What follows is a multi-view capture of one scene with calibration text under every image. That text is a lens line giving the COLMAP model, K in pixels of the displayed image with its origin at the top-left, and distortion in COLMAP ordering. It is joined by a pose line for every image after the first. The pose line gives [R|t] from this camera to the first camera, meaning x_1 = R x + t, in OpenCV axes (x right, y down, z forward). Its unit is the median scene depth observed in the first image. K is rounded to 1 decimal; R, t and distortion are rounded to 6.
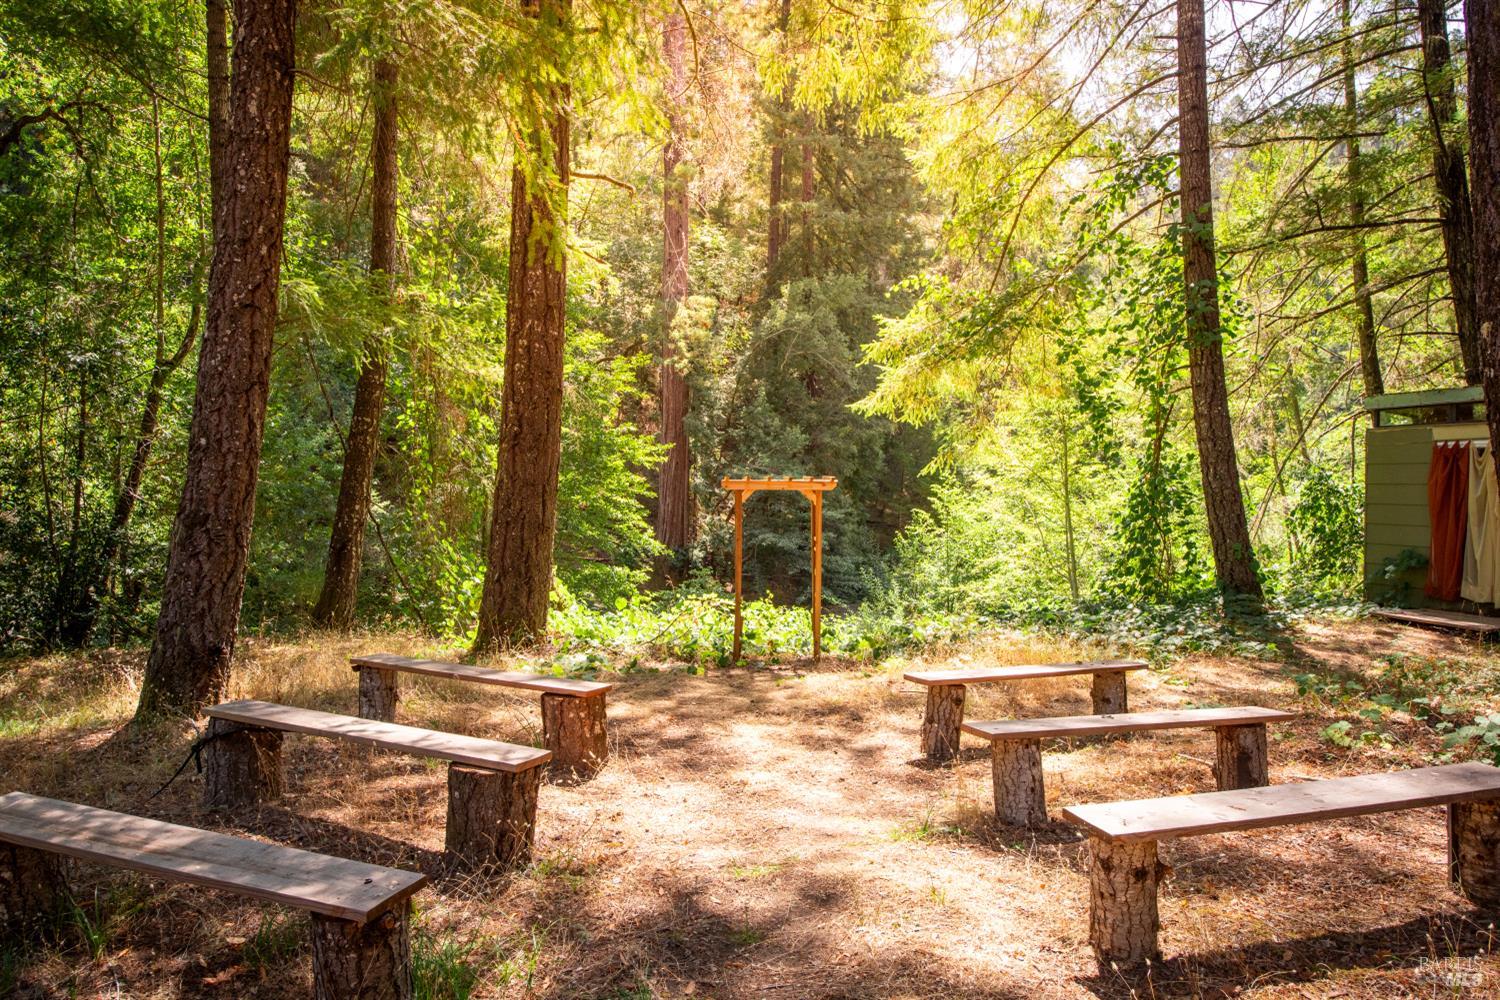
lens RADIAL K [[1027.5, 0, 750.0], [0, 1027.5, 500.0], [0, 0, 1]] dist [0.118173, 0.000231]
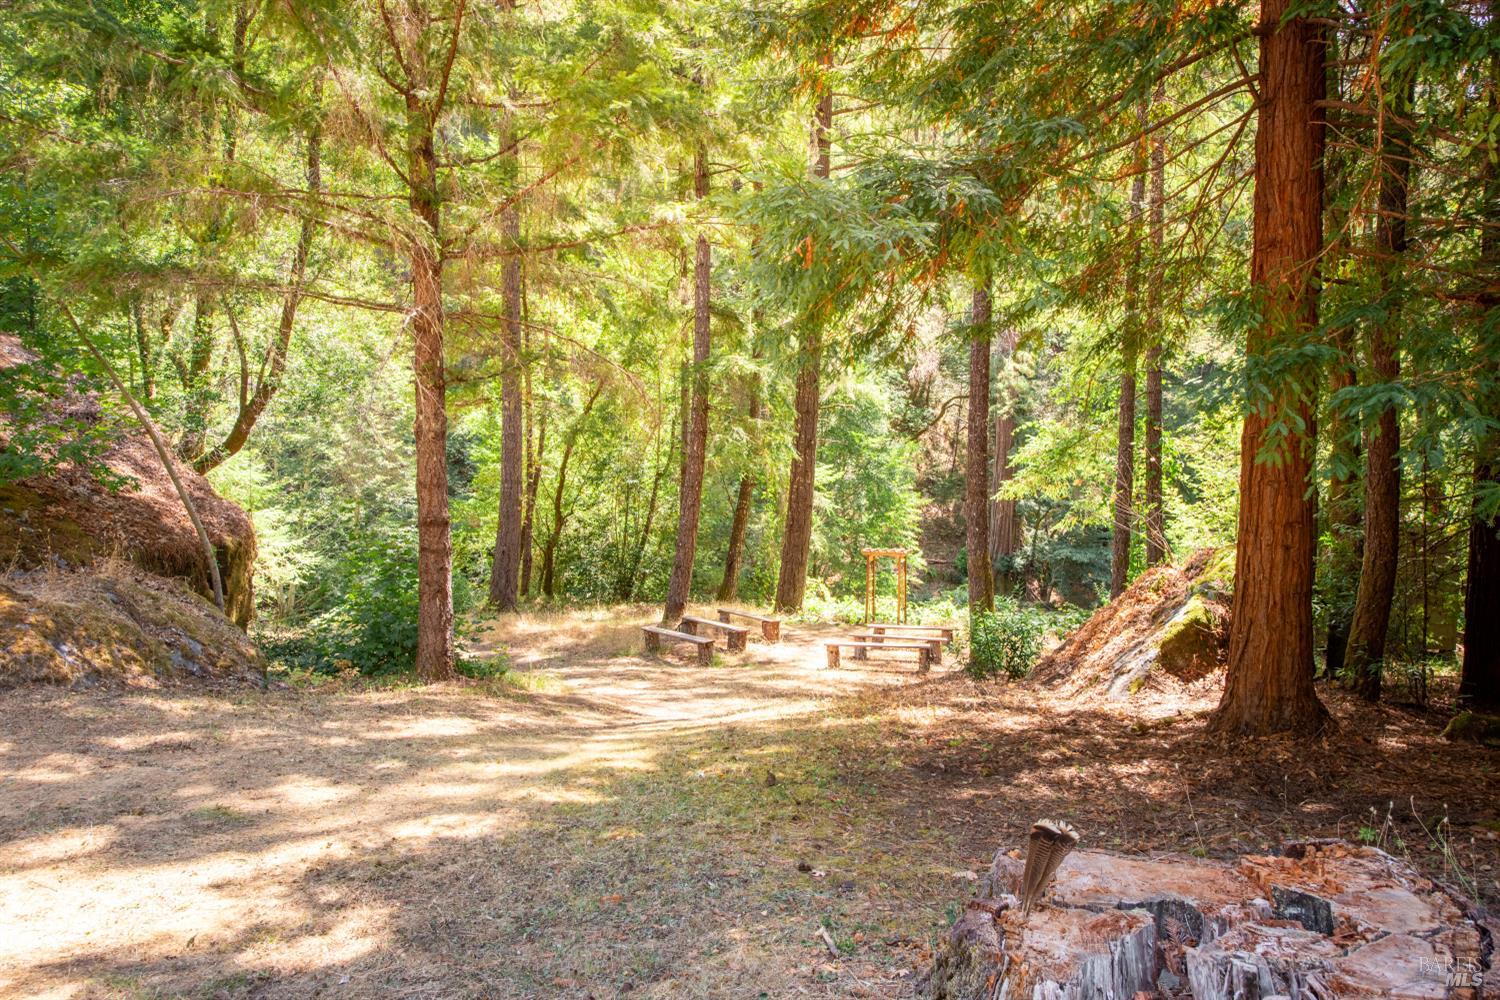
lens RADIAL K [[1071.3, 0, 750.0], [0, 1071.3, 500.0], [0, 0, 1]] dist [0.004866, 0.001069]
pose [[0.920888, 0.018717, -0.389378, 0.155641], [-0.014010, 0.999790, 0.014925, -0.037033], [0.389575, -0.008289, 0.920957, -0.313924]]
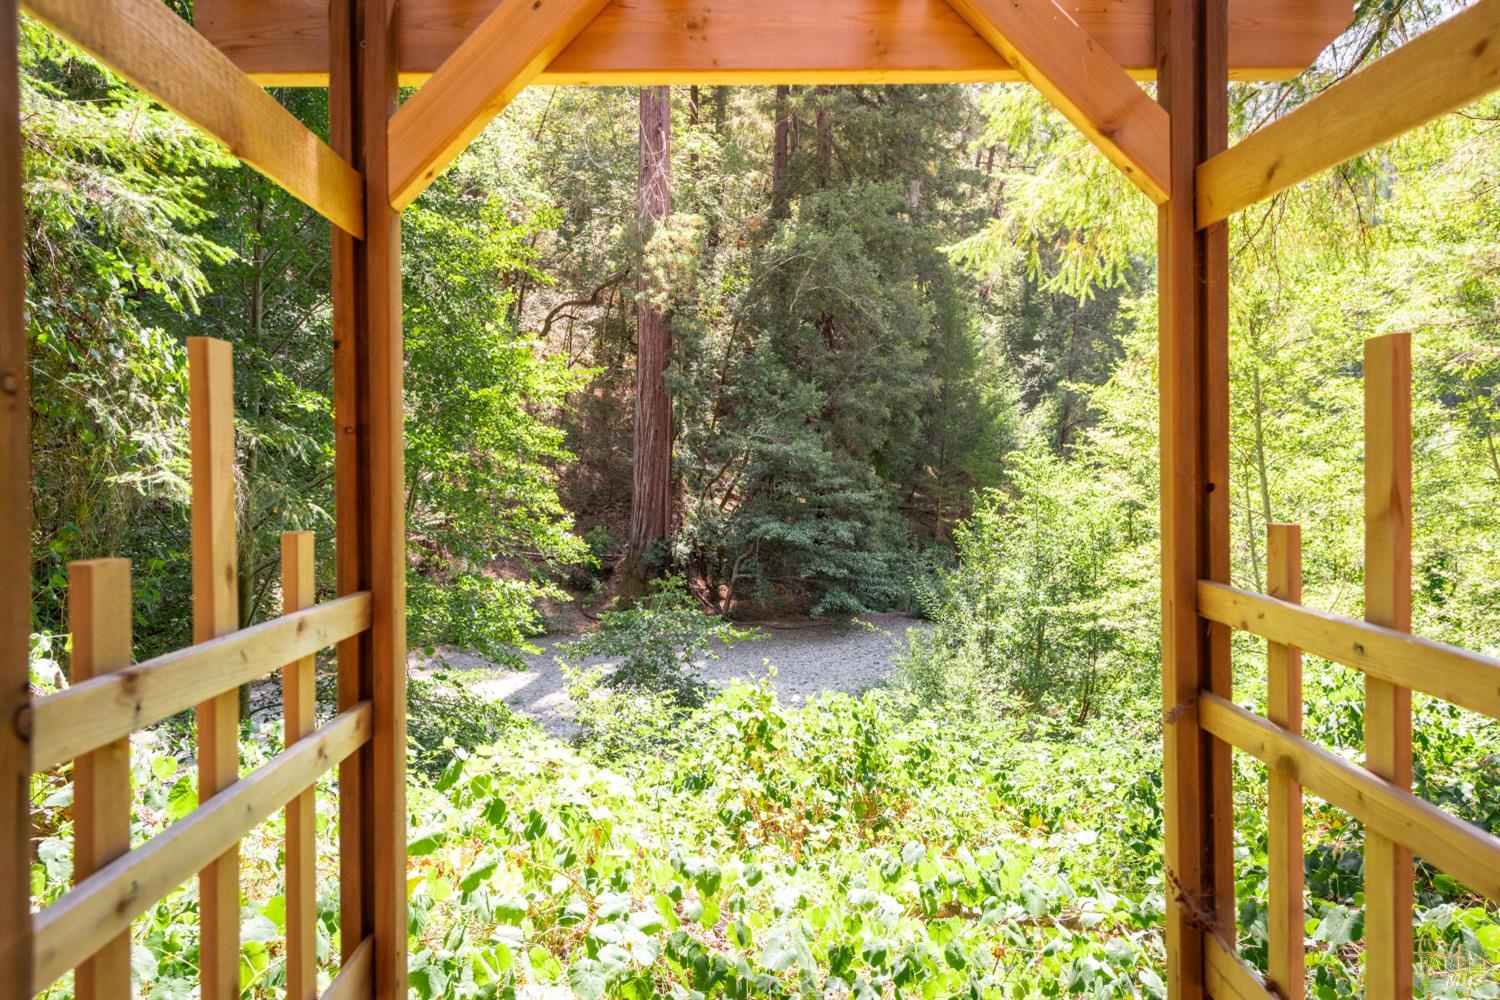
lens RADIAL K [[1071.3, 0, 750.0], [0, 1071.3, 500.0], [0, 0, 1]] dist [0.004866, 0.001069]
pose [[0.999984, -0.000393, -0.005706, 0.004900], [0.000463, 0.999925, 0.012269, 0.006156], [0.005700, -0.012272, 0.999908, 0.206944]]
